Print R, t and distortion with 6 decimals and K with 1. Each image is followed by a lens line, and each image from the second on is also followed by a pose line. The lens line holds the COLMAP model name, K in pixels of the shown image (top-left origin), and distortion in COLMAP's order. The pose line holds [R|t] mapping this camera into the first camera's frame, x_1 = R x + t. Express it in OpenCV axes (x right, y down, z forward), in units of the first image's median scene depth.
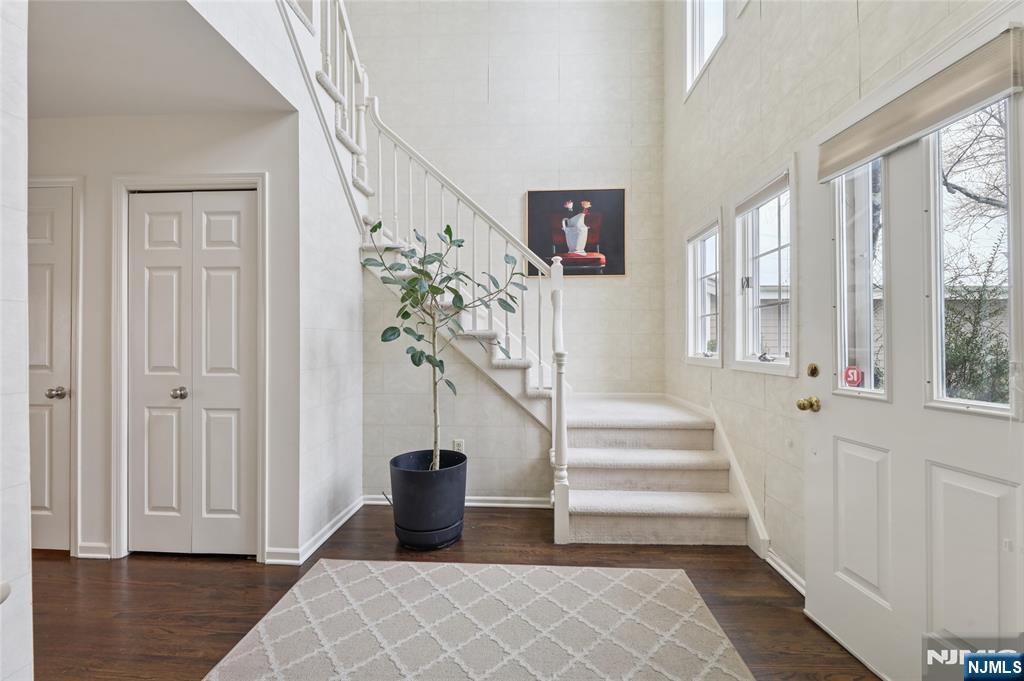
lens RADIAL K [[407.4, 0, 506.9], [0, 407.4, 336.1], [0, 0, 1]] dist [-0.005236, 0.000046]
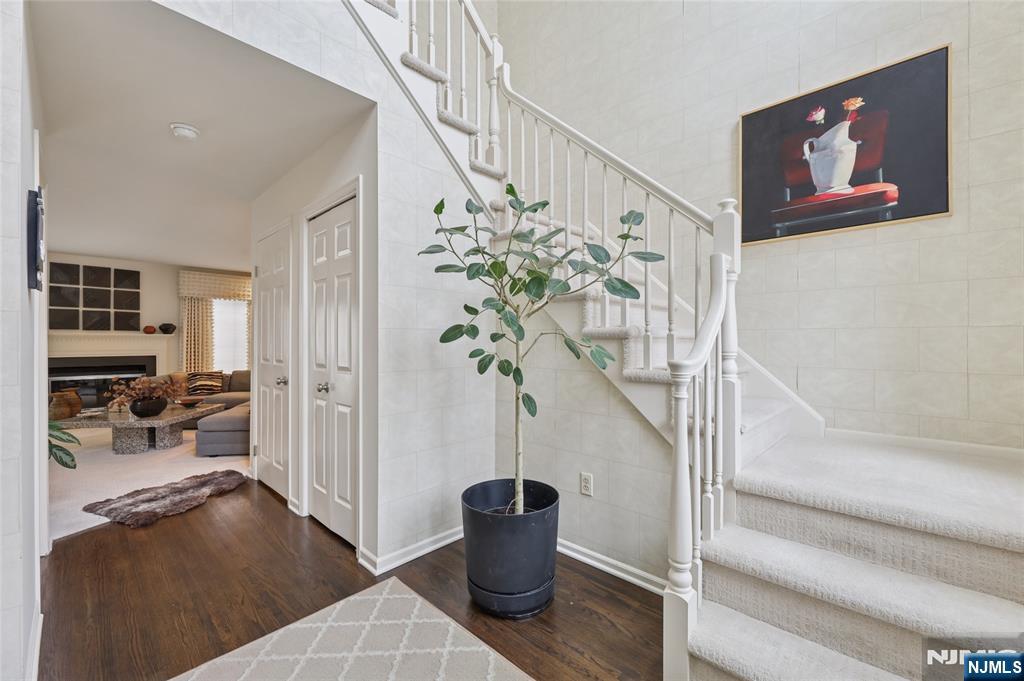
lens RADIAL K [[407.4, 0, 512.0], [0, 407.4, 339.4], [0, 0, 1]] dist [-0.005236, 0.000046]
pose [[0.772014, -0.005293, -0.635584, 0.291221], [0.010079, 0.999942, 0.003916, 0.004703], [0.635526, -0.009429, 0.772022, 0.389518]]
